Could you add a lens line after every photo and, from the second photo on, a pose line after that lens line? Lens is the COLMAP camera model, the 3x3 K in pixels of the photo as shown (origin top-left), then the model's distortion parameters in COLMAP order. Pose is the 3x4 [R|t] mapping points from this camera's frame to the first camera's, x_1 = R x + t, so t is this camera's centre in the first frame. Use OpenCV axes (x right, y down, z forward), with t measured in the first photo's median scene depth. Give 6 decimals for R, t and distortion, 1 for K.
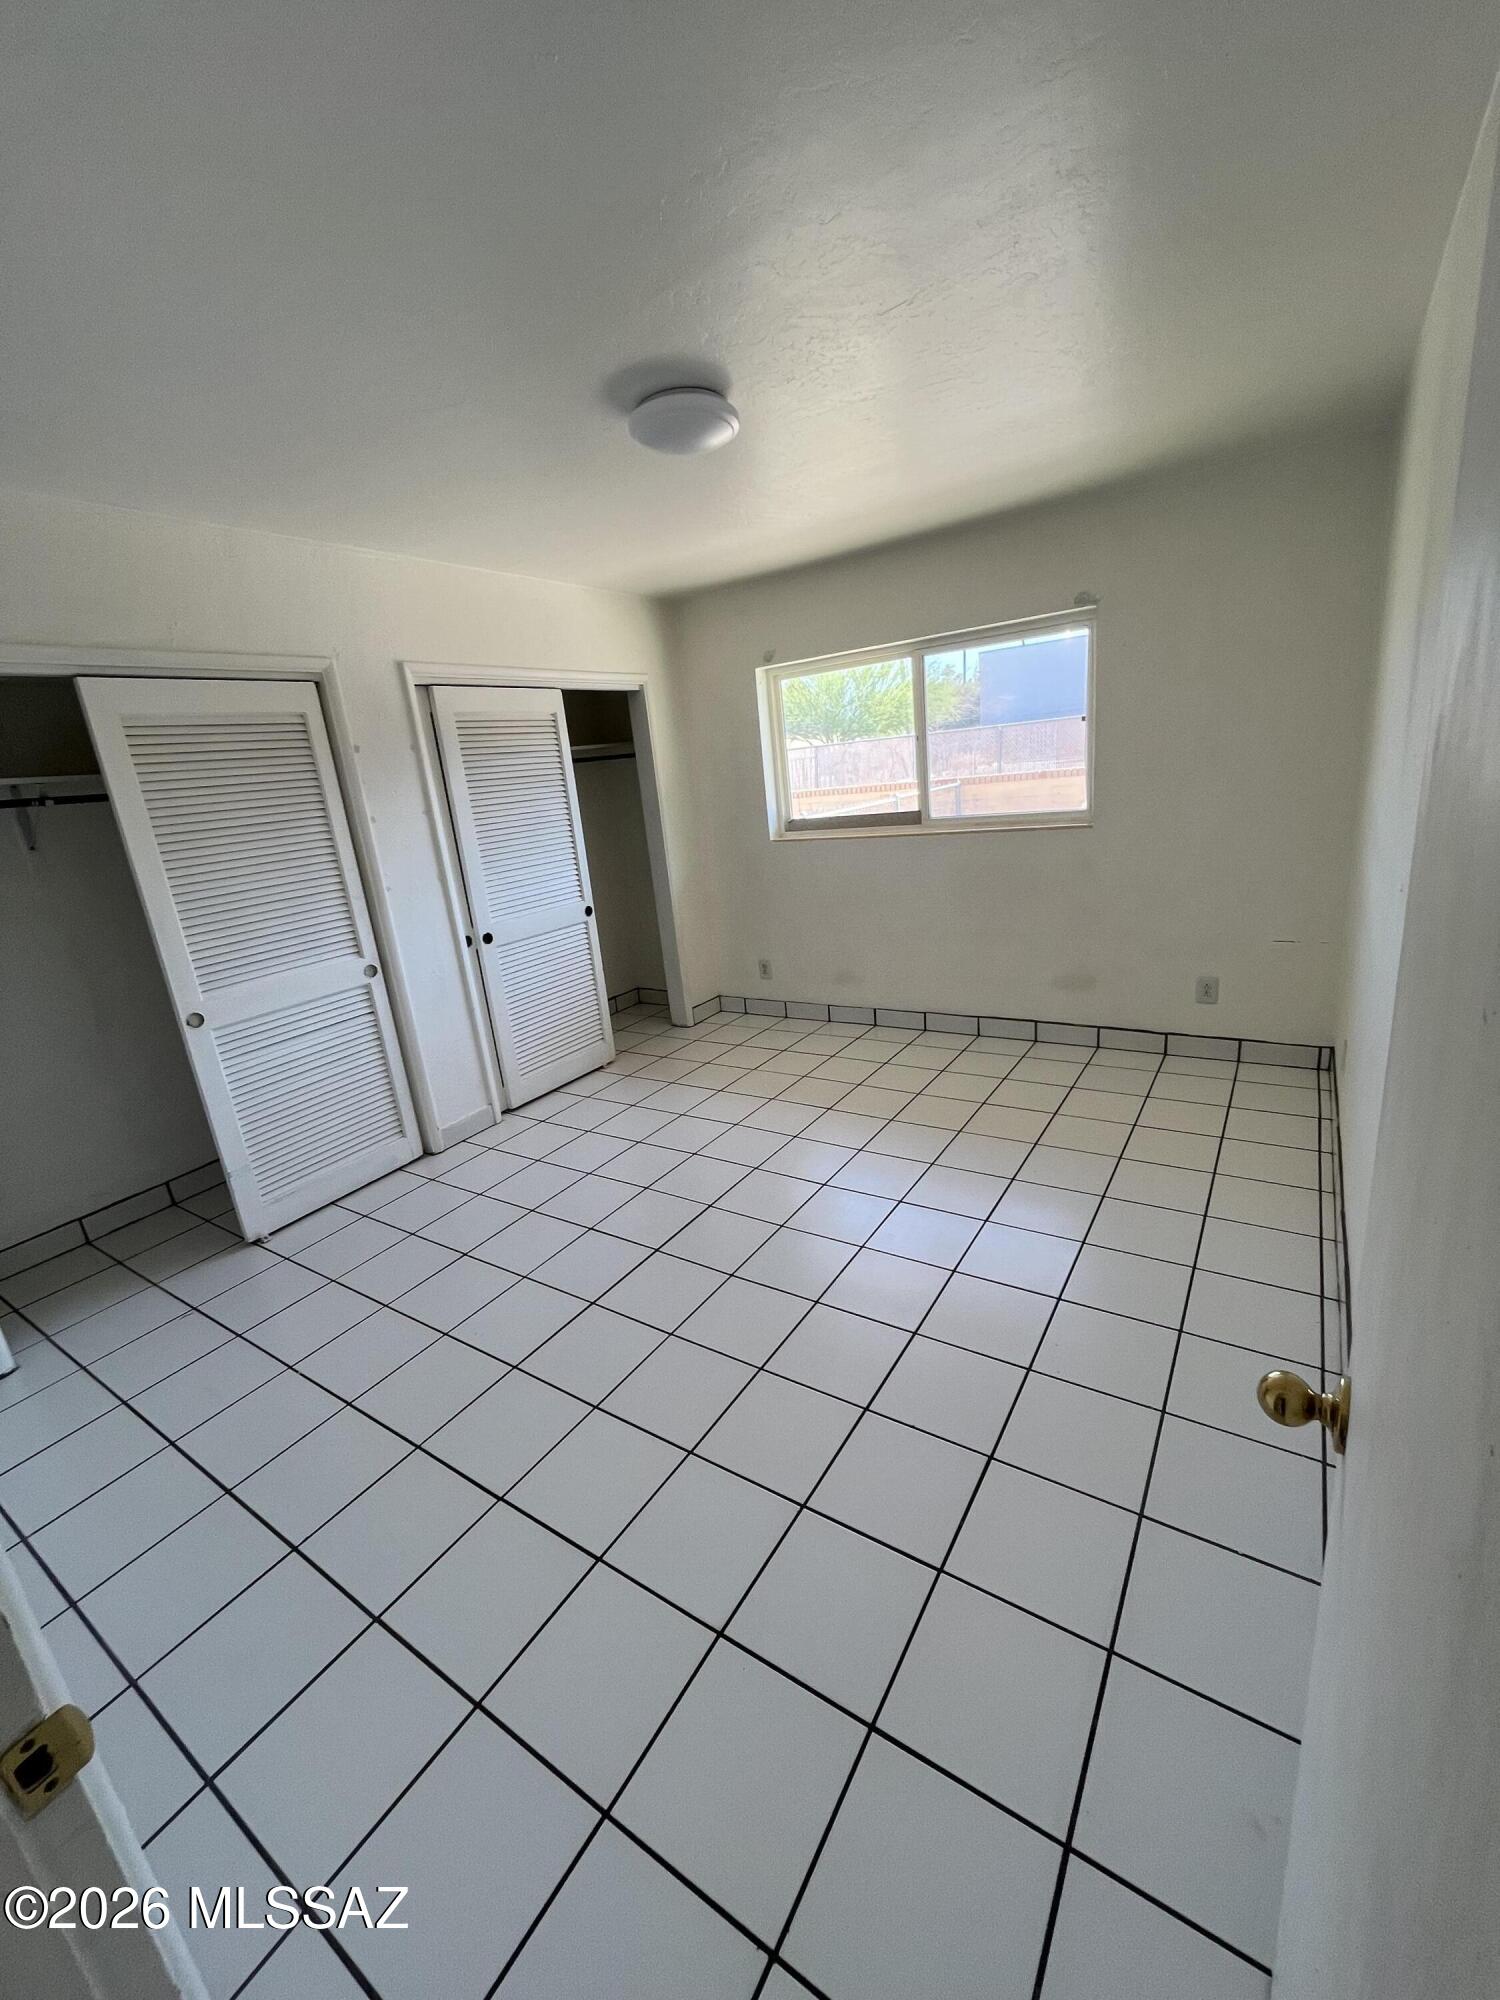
lens RADIAL K [[816.7, 0, 745.1], [0, 816.7, 1002.1], [0, 0, 1]] dist [0.001667, -0.000061]
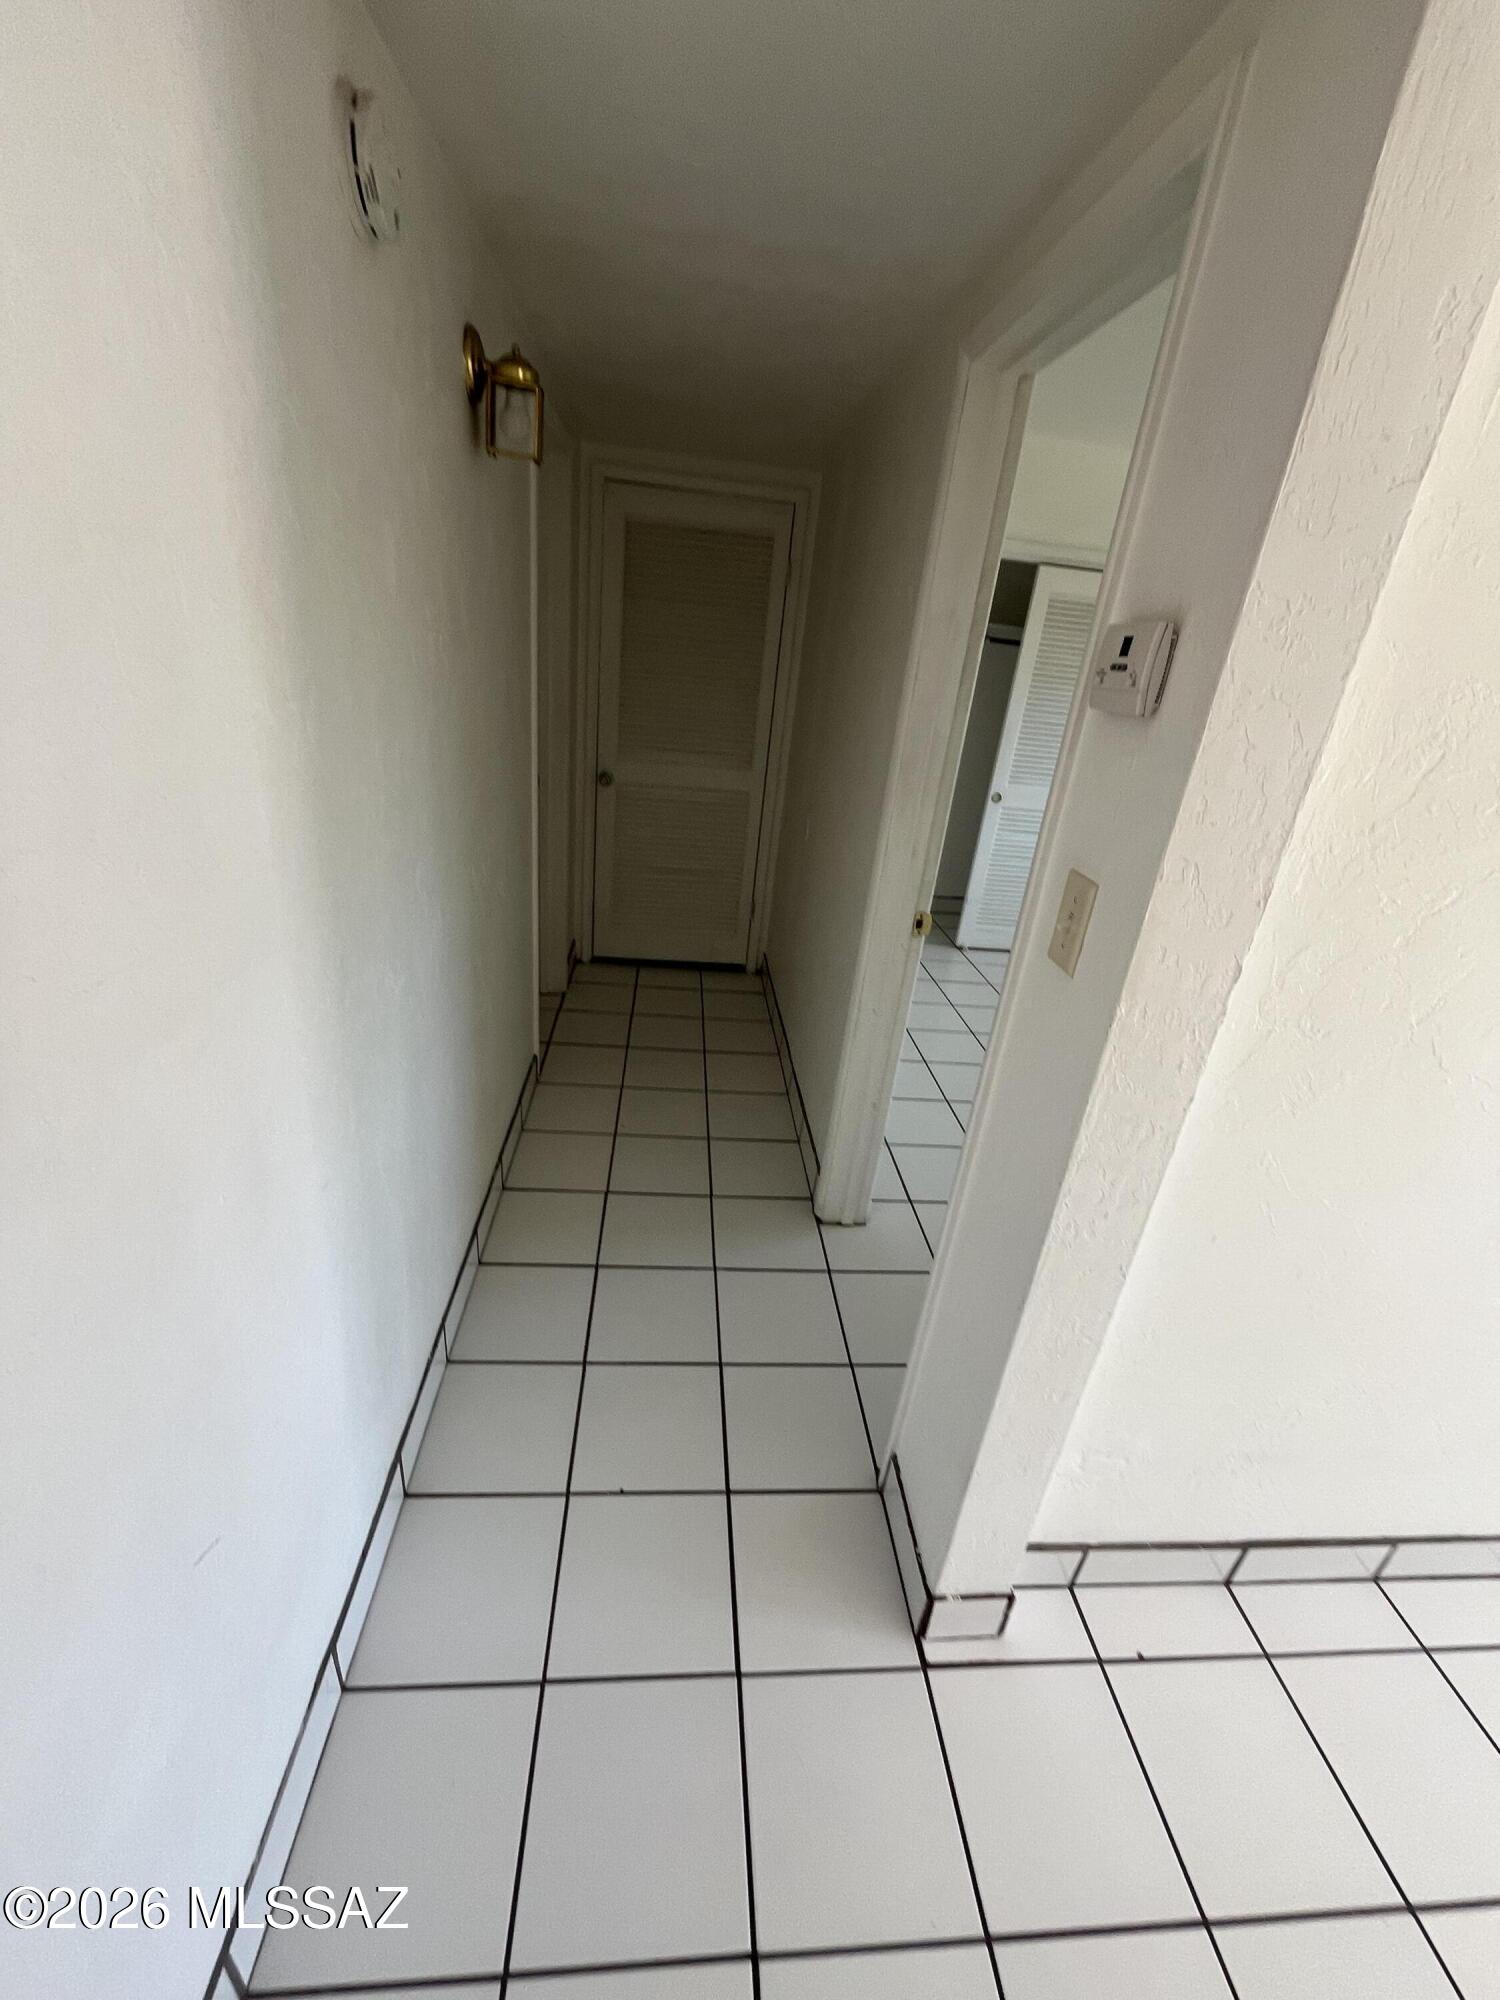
lens RADIAL K [[816.7, 0, 751.8], [0, 816.7, 999.7], [0, 0, 1]] dist [0.001667, -0.000061]
pose [[0.593429, 0.468773, -0.654289, 0.249569], [-0.374910, 0.880313, 0.290673, 0.083928], [0.712239, 0.072806, 0.698151, -0.391700]]
